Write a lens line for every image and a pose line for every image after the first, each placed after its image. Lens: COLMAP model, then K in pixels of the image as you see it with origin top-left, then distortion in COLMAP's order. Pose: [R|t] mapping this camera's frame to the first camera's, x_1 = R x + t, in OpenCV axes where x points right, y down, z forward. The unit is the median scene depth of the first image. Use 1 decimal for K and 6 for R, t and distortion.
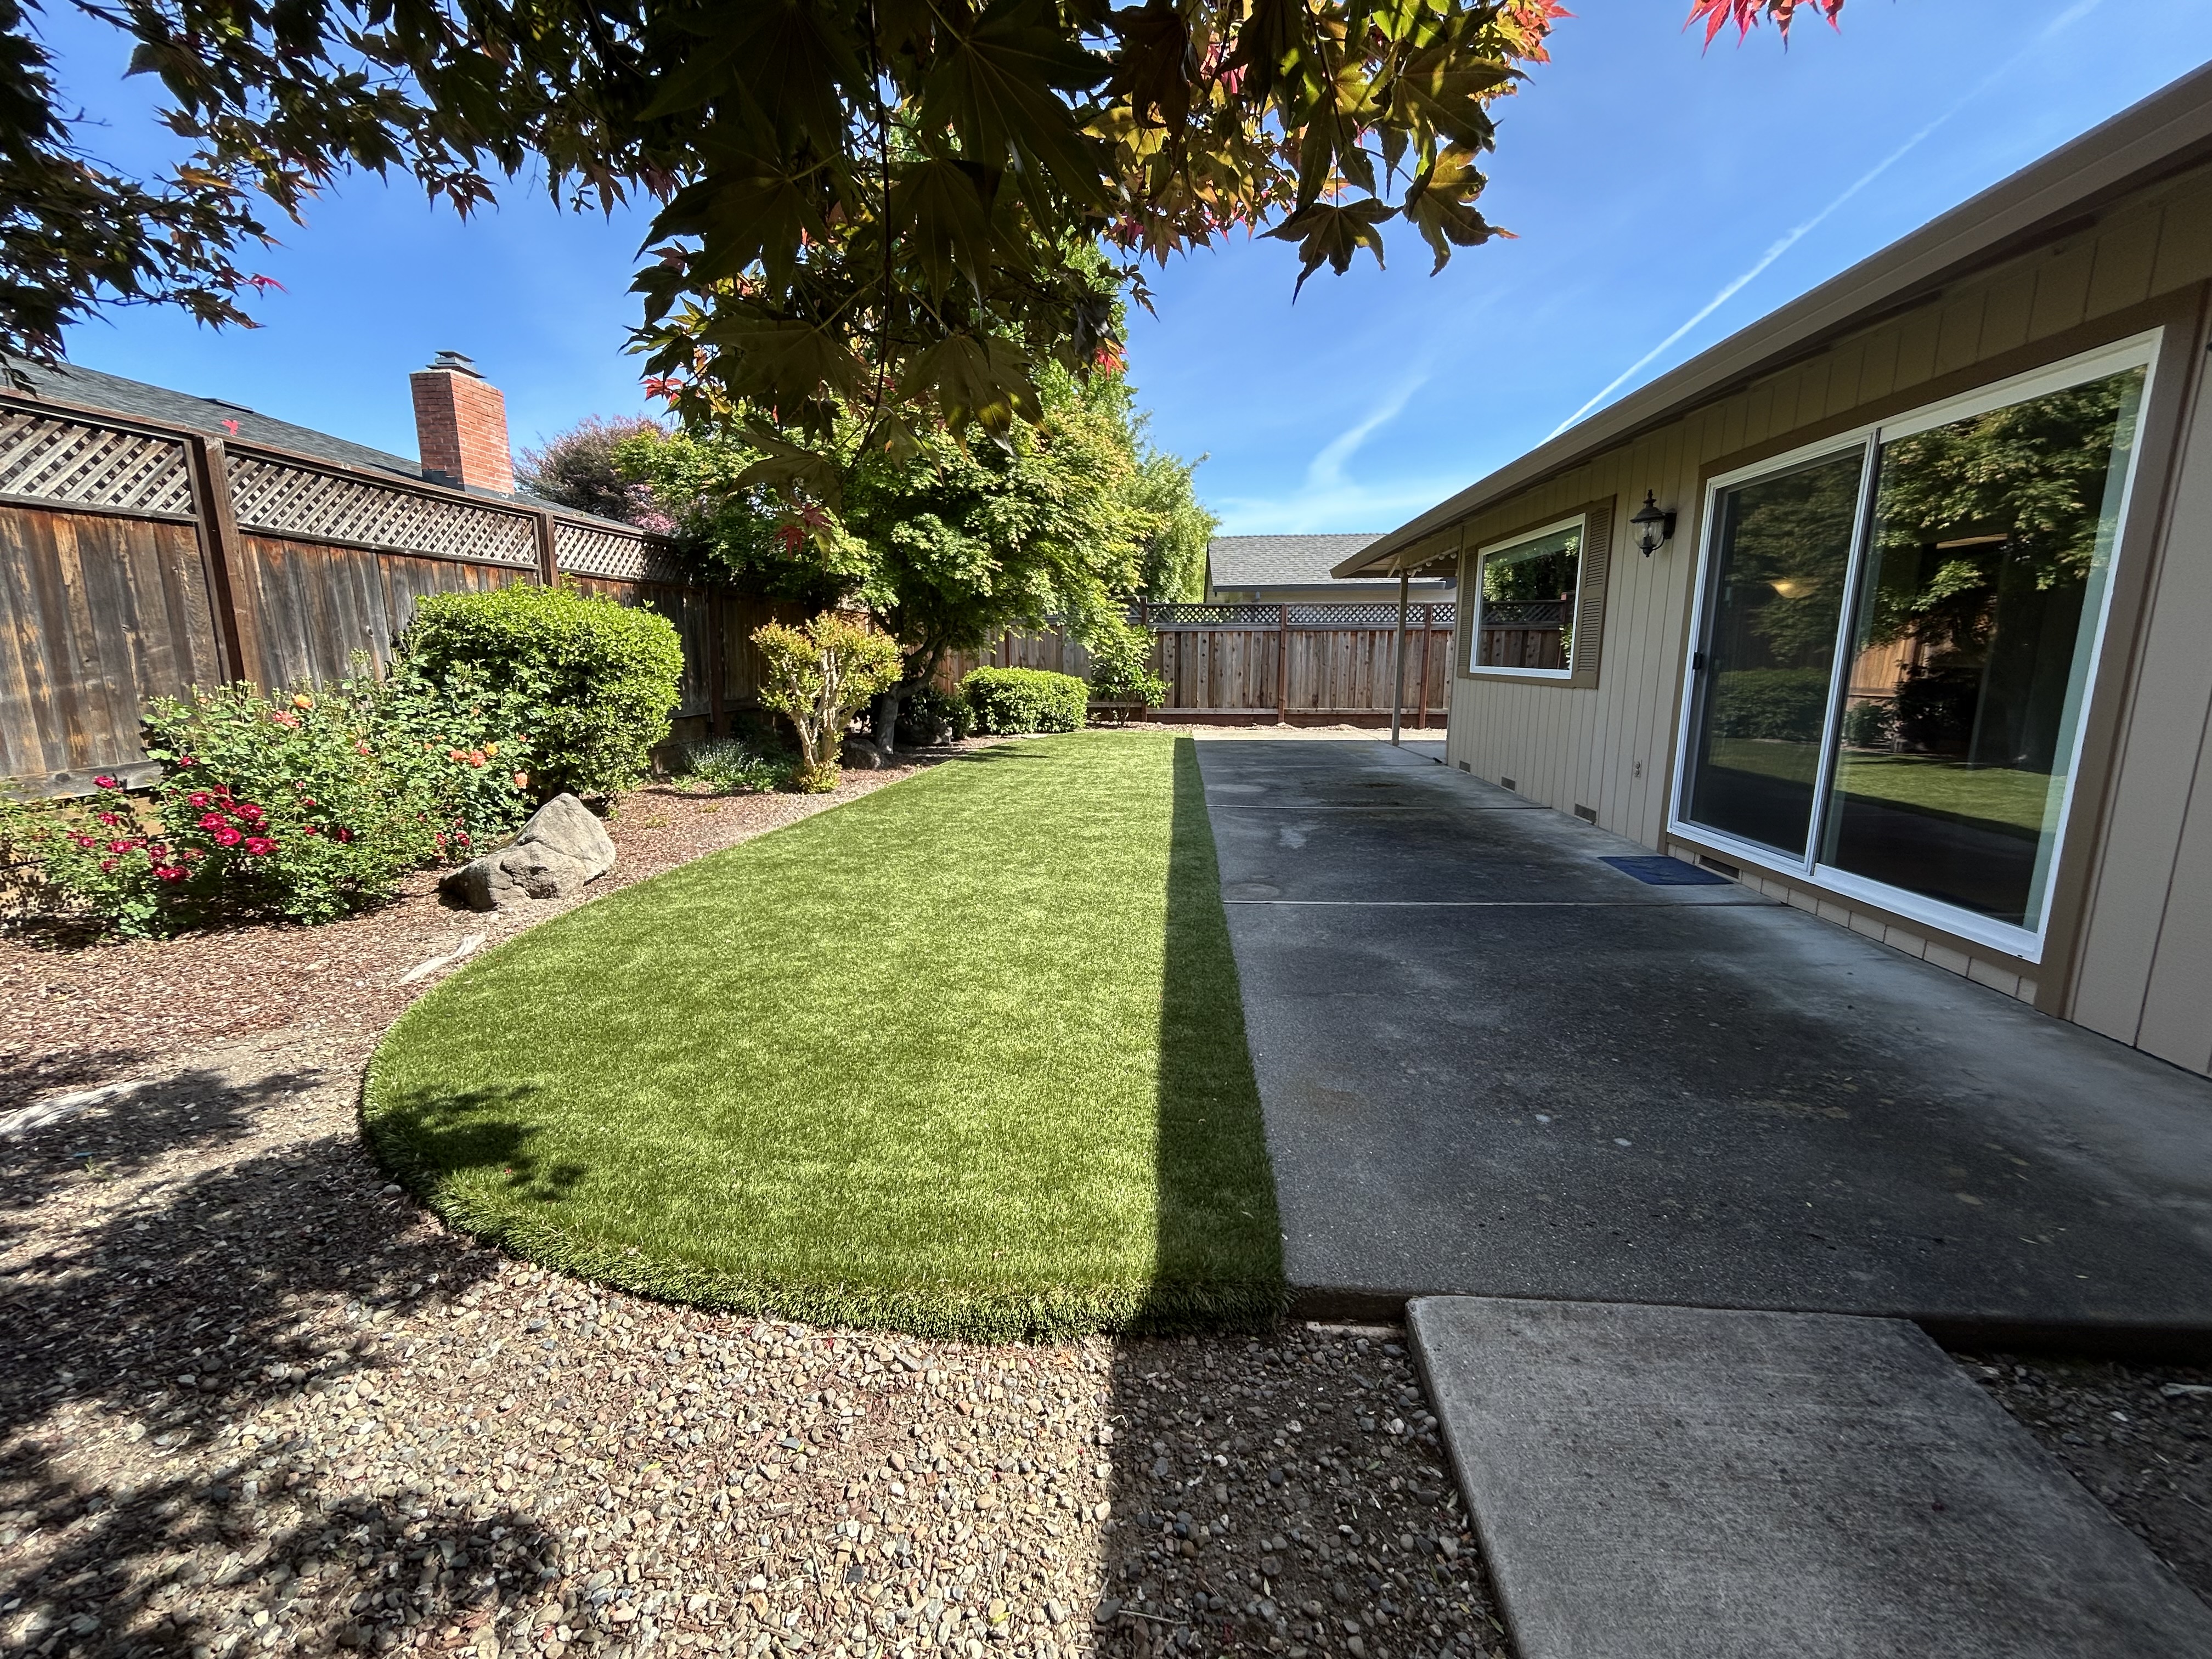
lens RADIAL K [[900.2, 0, 1105.5], [0, 900.2, 820.9], [0, 0, 1]] dist [0.003952, -0.000468]
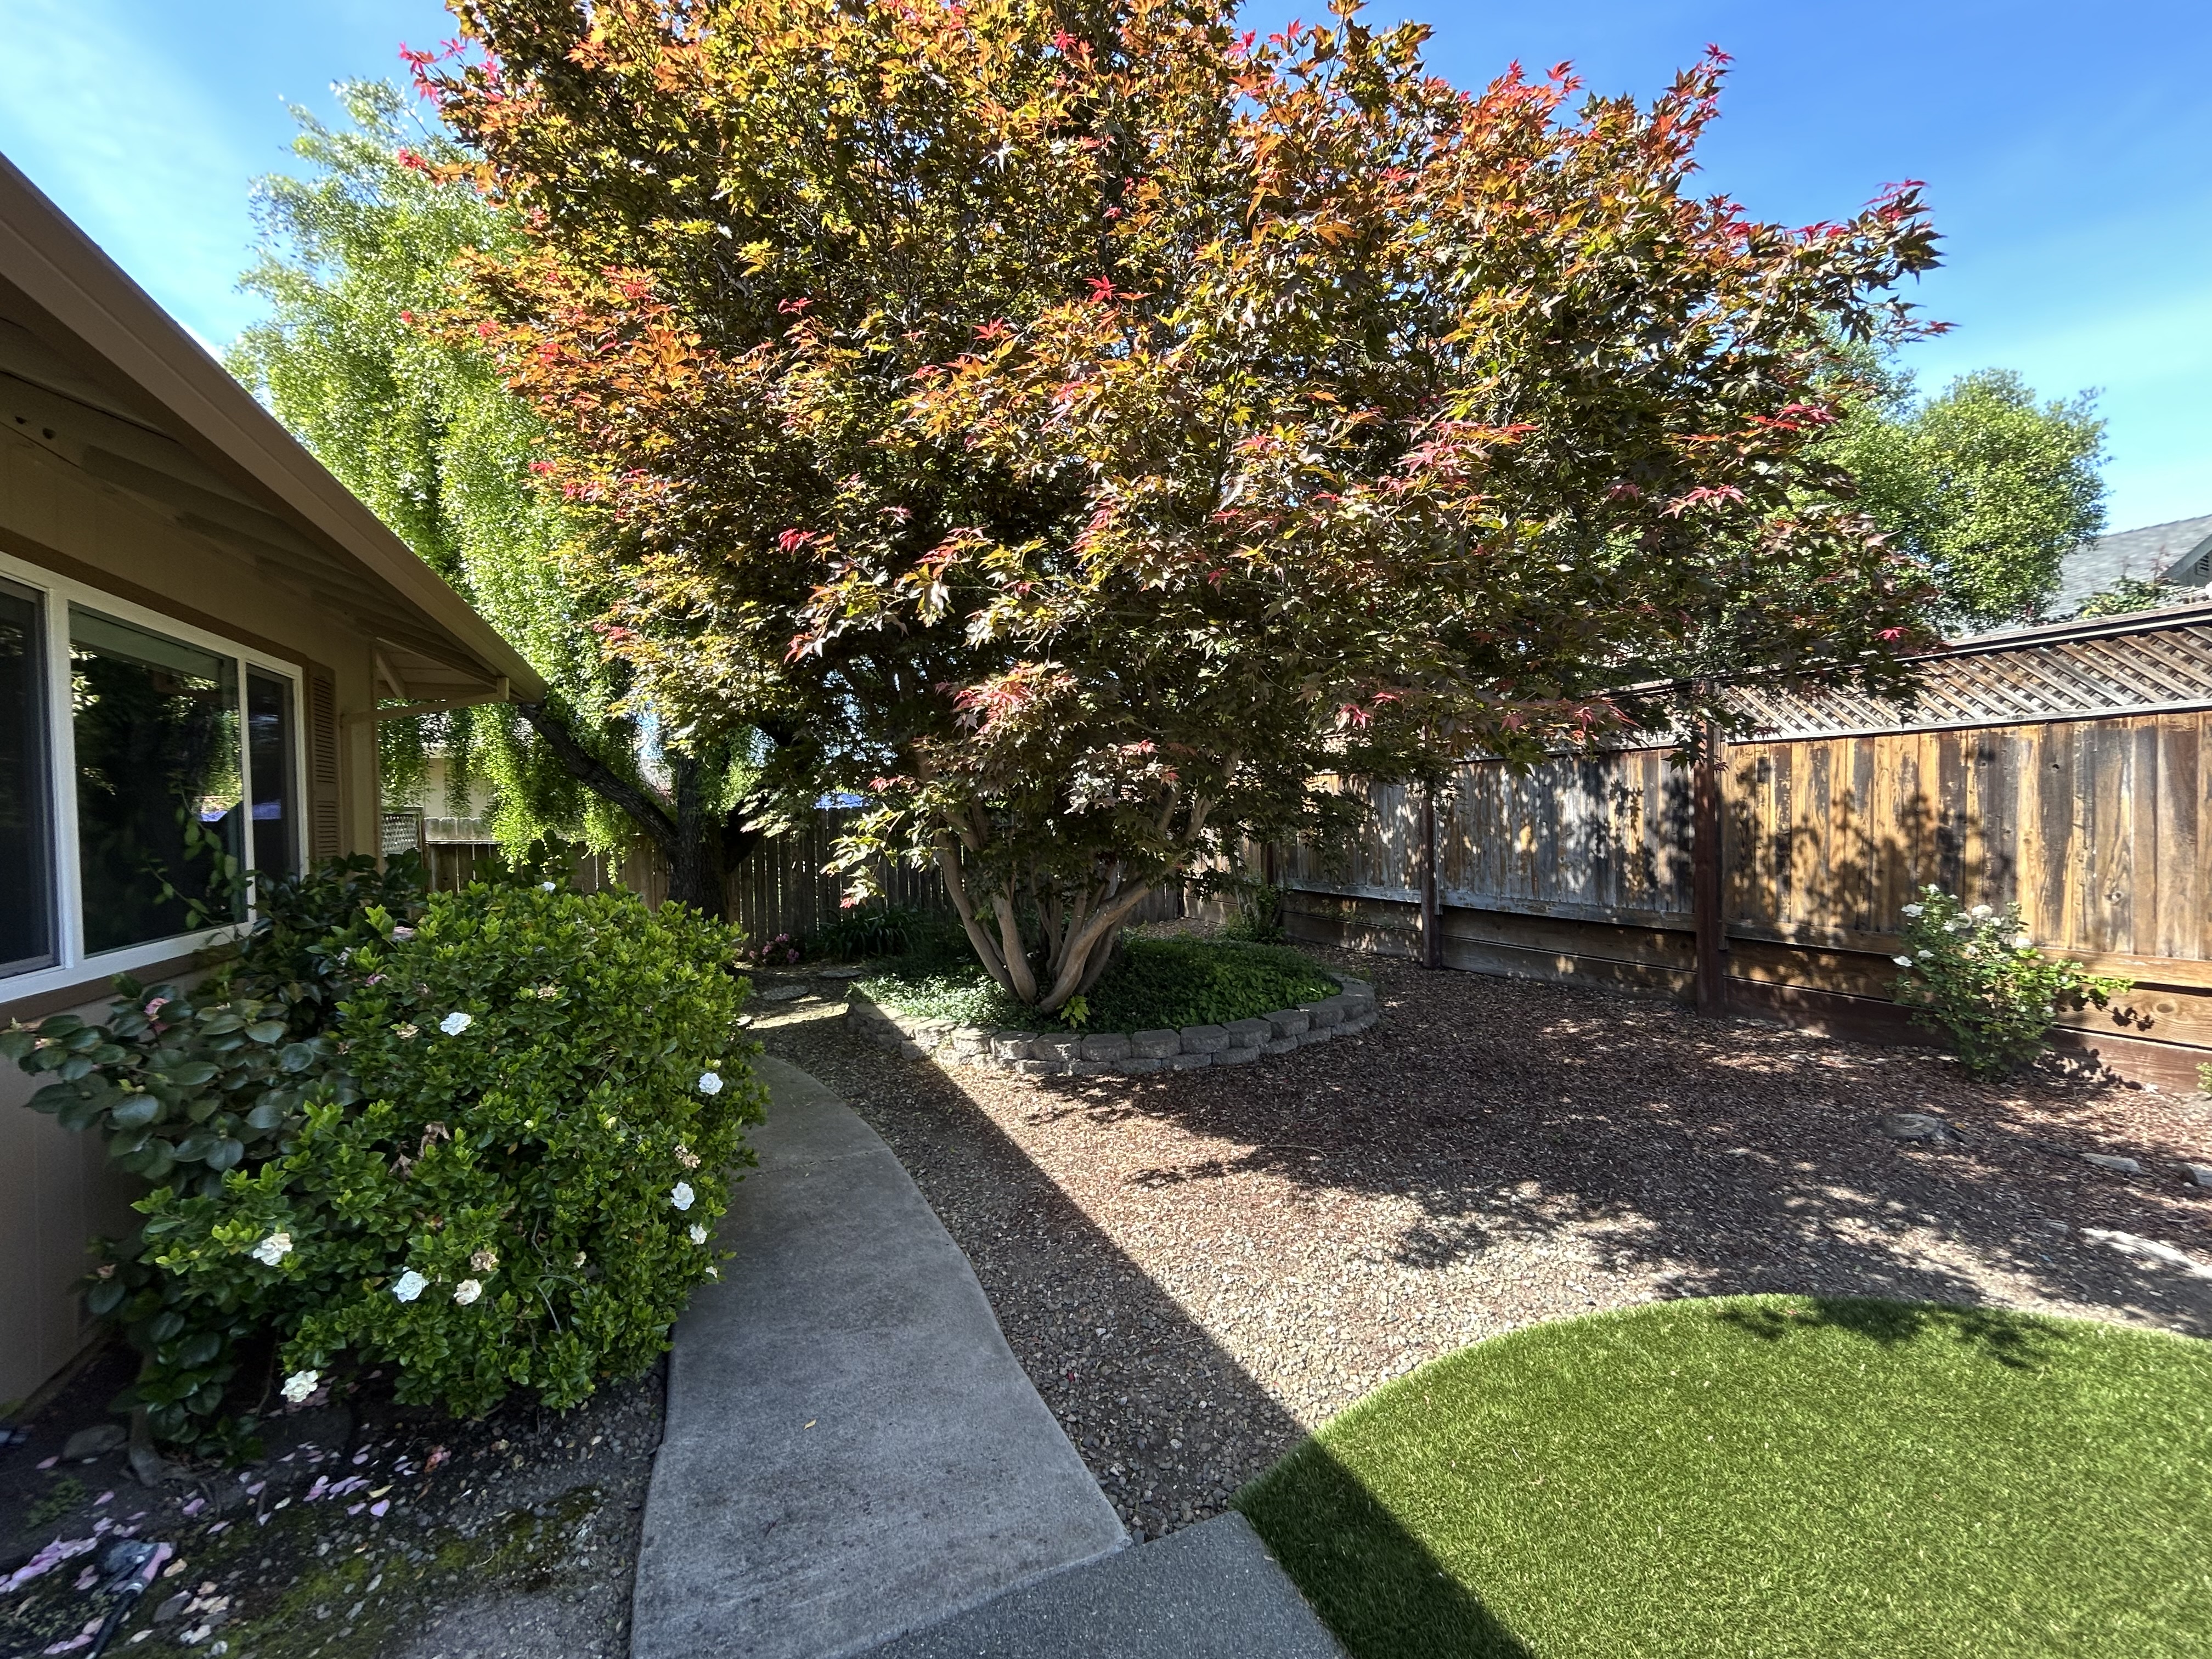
lens RADIAL K [[900.2, 0, 1096.3], [0, 900.2, 837.5], [0, 0, 1]] dist [0.003952, -0.000468]
pose [[-0.874027, 0.032826, -0.484768, 0.814073], [-0.069993, 0.978803, 0.192474, -0.457163], [0.480810, 0.202158, -0.853202, 1.624234]]
